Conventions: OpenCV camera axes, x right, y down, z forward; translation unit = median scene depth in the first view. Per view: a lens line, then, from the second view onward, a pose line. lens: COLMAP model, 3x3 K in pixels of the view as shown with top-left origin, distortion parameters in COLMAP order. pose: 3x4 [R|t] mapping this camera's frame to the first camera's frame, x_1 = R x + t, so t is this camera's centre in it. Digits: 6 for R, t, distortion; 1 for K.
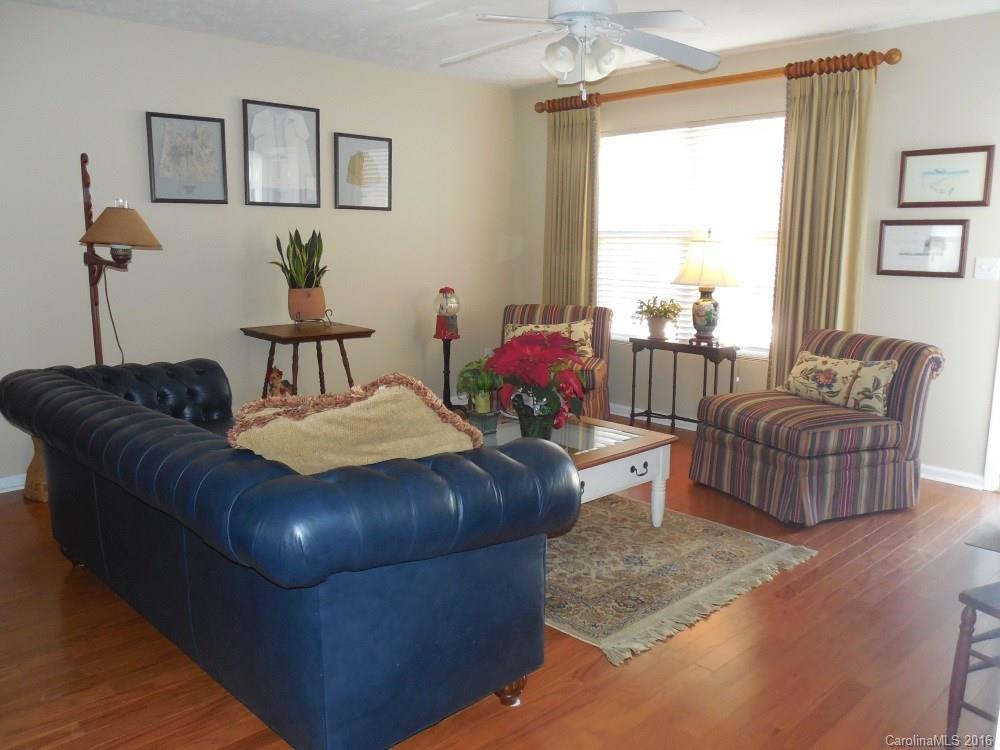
lens RADIAL K [[808.1, 0, 498.7], [0, 808.1, 375.4], [0, 0, 1]] dist [-0.027945, 0.011793]
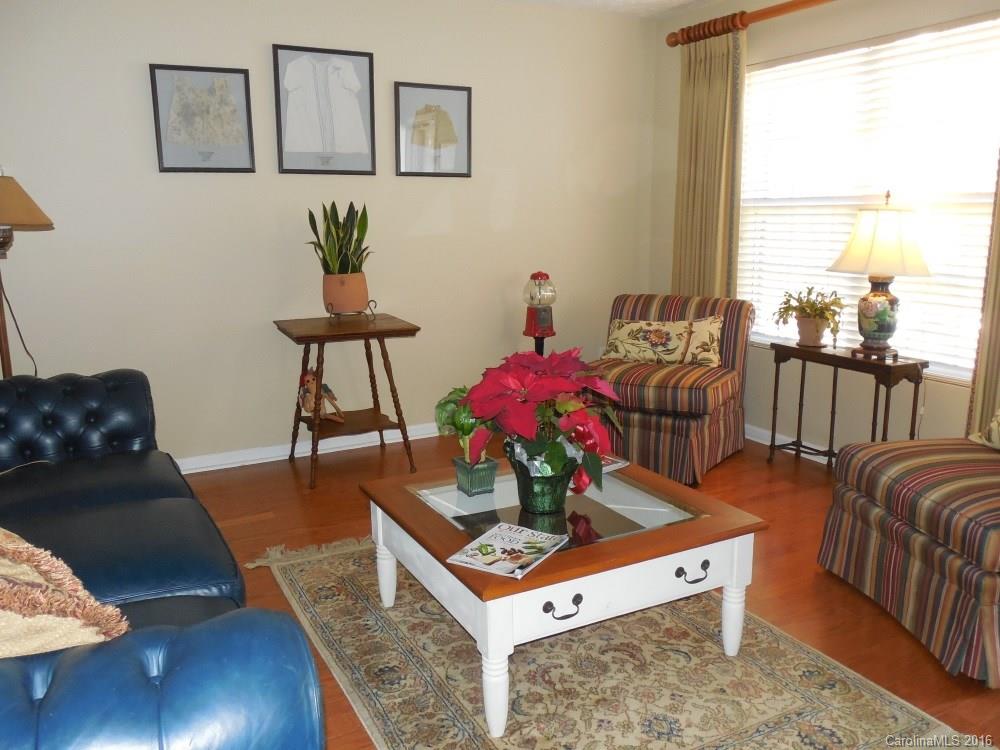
lens RADIAL K [[808.1, 0, 500.0], [0, 808.1, 374.9], [0, 0, 1]] dist [-0.027945, 0.011793]
pose [[0.963169, 0.039433, -0.265988, 0.135134], [-0.031812, 0.998952, 0.032905, -0.038021], [0.267007, -0.023231, 0.963415, 0.252465]]
